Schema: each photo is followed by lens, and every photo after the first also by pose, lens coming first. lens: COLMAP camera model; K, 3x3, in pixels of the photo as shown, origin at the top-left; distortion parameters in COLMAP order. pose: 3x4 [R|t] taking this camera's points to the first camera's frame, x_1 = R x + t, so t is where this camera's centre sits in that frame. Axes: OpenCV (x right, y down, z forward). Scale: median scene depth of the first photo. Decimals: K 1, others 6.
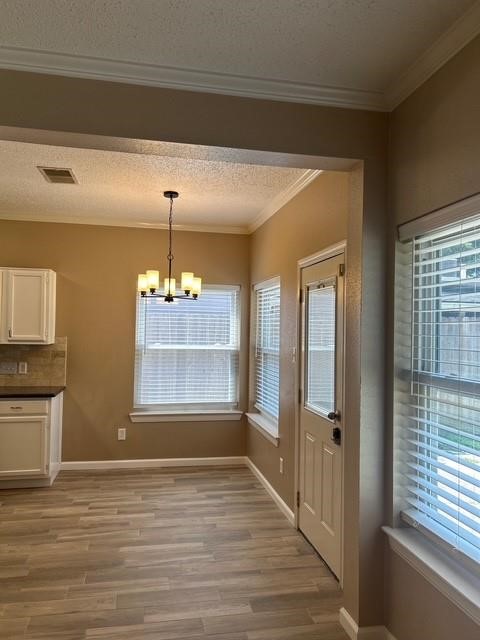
lens RADIAL K [[488.4, 0, 240.0], [0, 488.4, 320.6], [0, 0, 1]] dist [0.042341, -0.015158]
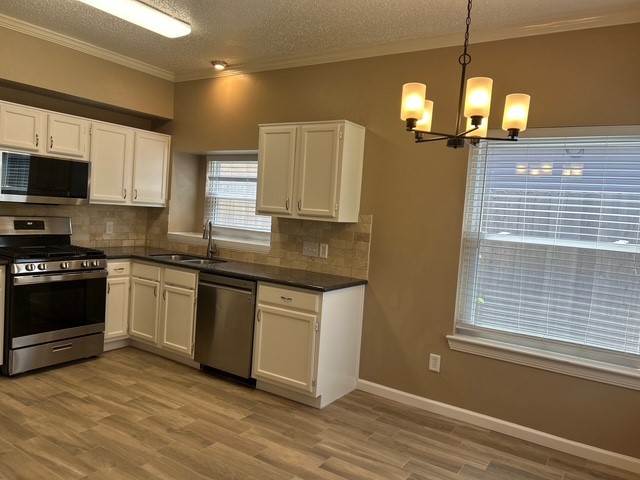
lens RADIAL K [[488.4, 0, 320.6], [0, 488.4, 239.2], [0, 0, 1]] dist [0.042341, -0.015158]
pose [[0.717956, 0.073715, -0.692174, 0.105445], [-0.042543, 0.997165, 0.062069, 0.028451], [0.694787, -0.015116, 0.719056, 0.427497]]
